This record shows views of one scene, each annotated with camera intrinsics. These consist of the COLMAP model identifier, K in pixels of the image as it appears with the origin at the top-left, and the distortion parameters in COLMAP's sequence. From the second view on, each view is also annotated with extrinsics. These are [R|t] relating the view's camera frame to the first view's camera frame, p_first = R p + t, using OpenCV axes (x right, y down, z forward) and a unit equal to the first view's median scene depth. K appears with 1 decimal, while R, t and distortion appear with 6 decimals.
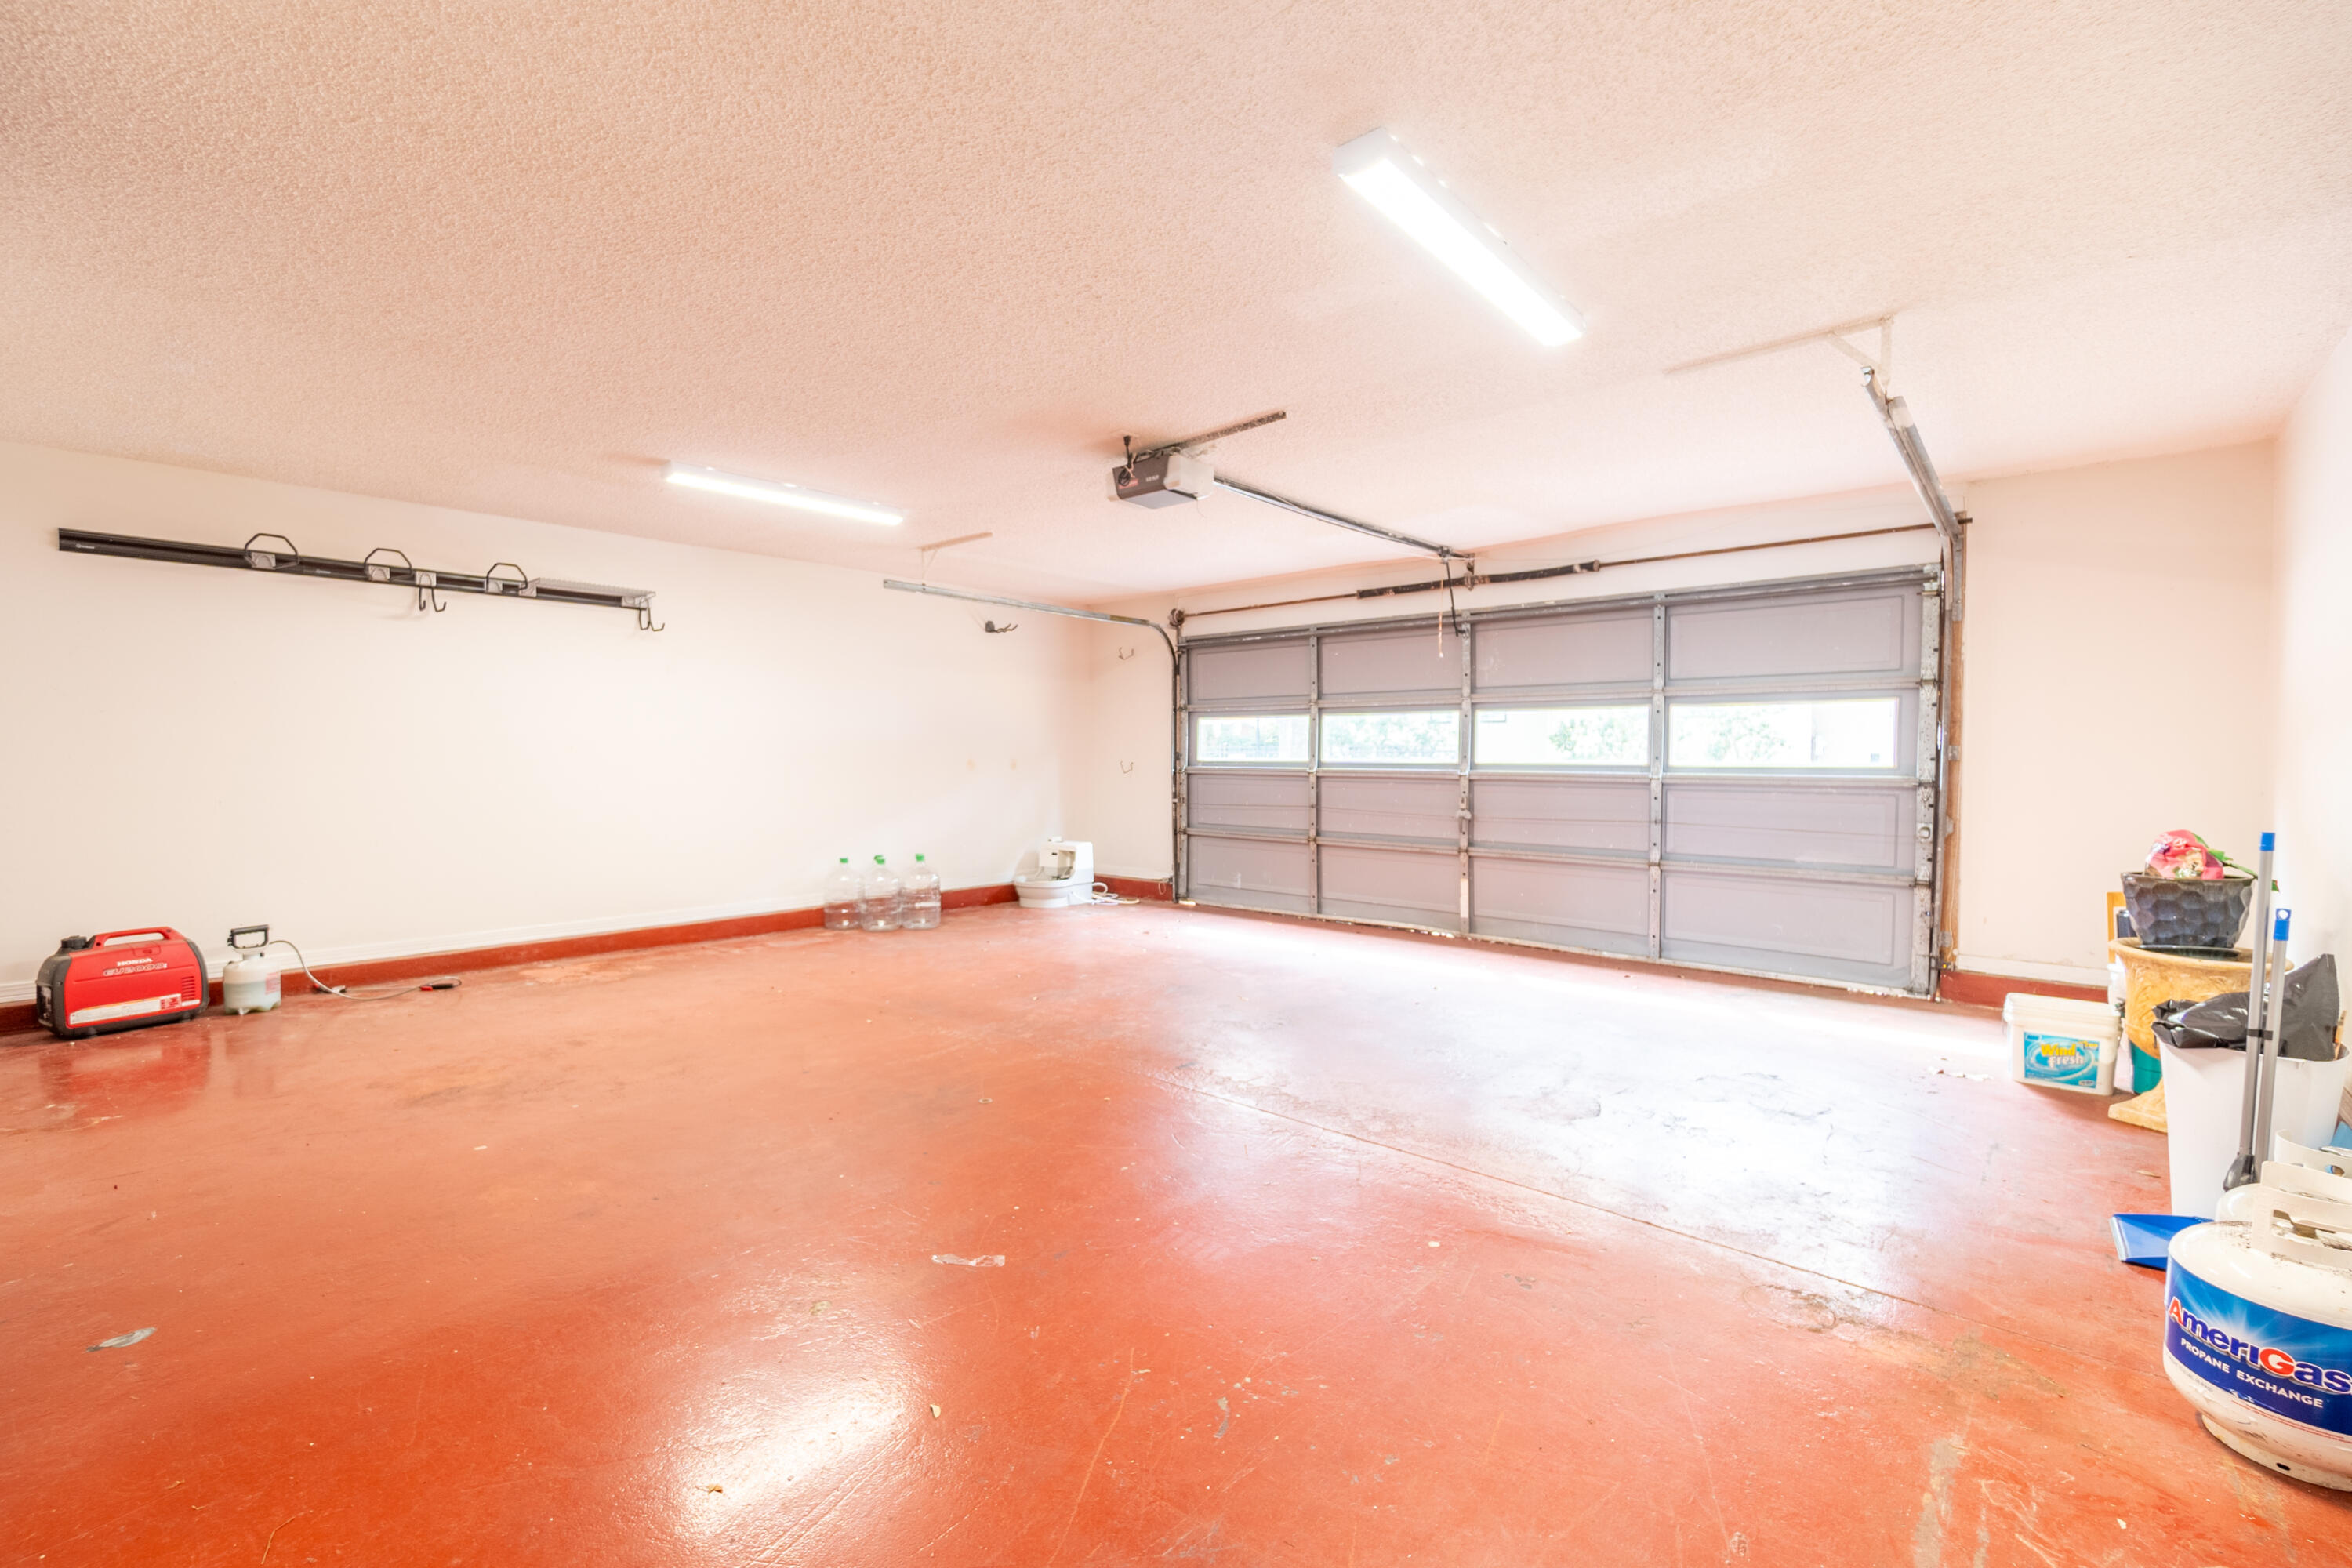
lens RADIAL K [[1010.5, 0, 1159.2], [0, 1010.5, 789.4], [0, 0, 1]] dist [0.003003, 0.000920]
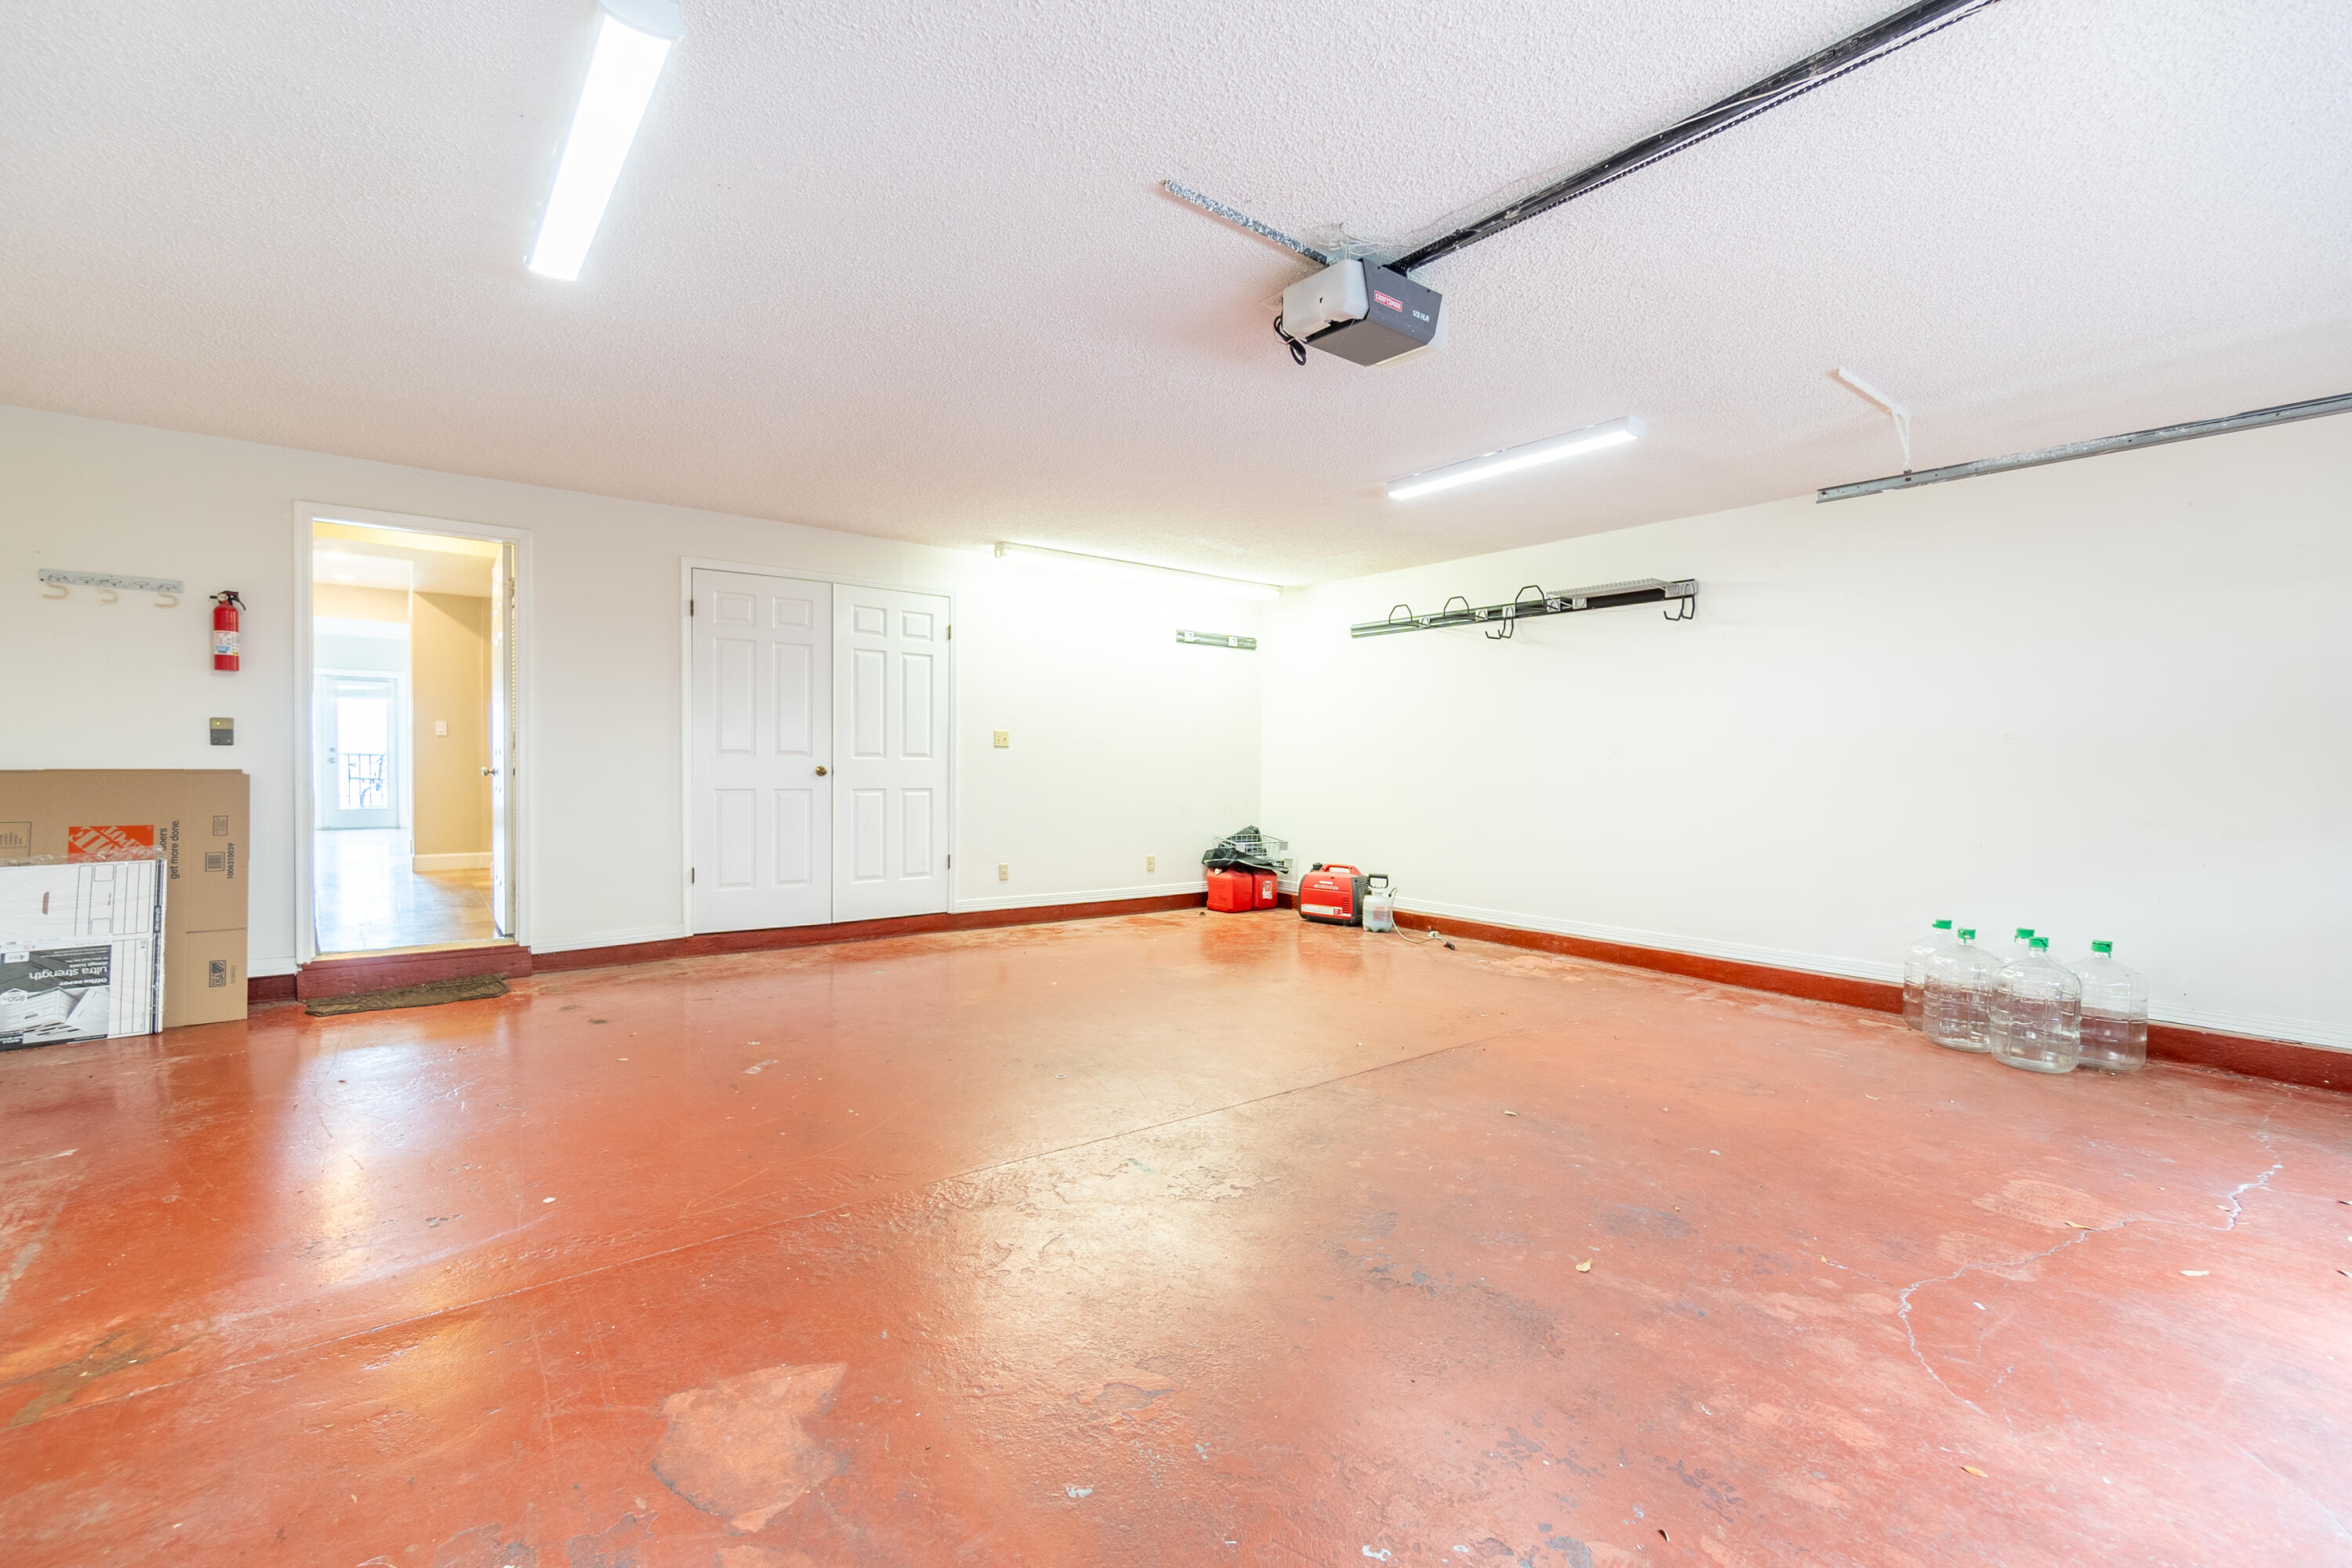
lens RADIAL K [[1010.5, 0, 1159.2], [0, 1010.5, 789.4], [0, 0, 1]] dist [0.003003, 0.000920]
pose [[-0.178298, 0.026897, -0.983609, 0.525803], [-0.040049, 0.998600, 0.034567, -0.022388], [0.983161, 0.045556, -0.176971, 0.807651]]
